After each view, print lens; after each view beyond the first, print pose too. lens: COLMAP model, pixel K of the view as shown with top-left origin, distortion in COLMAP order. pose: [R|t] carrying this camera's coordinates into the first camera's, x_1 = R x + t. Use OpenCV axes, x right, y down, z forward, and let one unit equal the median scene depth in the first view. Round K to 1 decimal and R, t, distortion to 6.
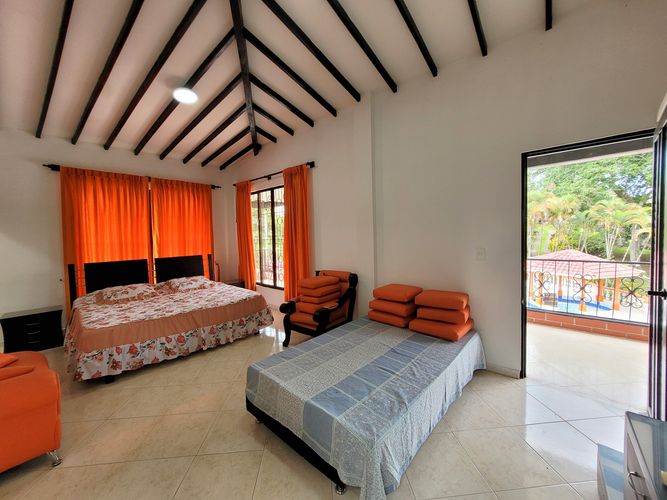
lens RADIAL K [[265.2, 0, 335.0], [0, 265.2, 250.1], [0, 0, 1]] dist [0.003075, 0.000444]
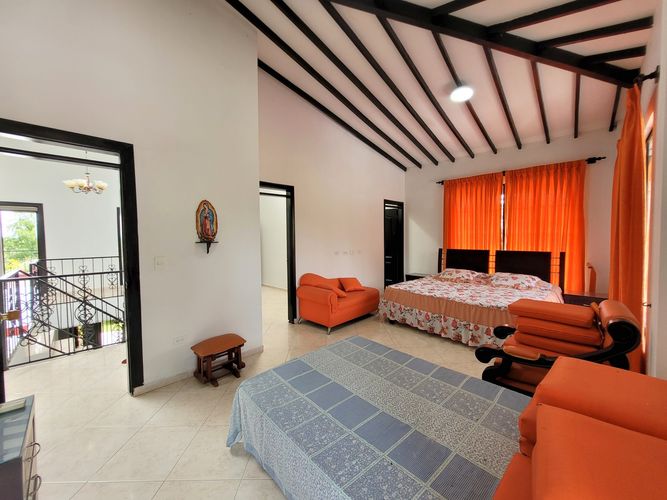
lens RADIAL K [[265.2, 0, 334.7], [0, 265.2, 243.6], [0, 0, 1]] dist [0.003075, 0.000444]
pose [[-0.083437, 0.057425, -0.994857, 0.370982], [-0.048080, 0.996944, 0.061578, -0.025100], [0.995353, 0.052971, -0.080421, 0.410808]]
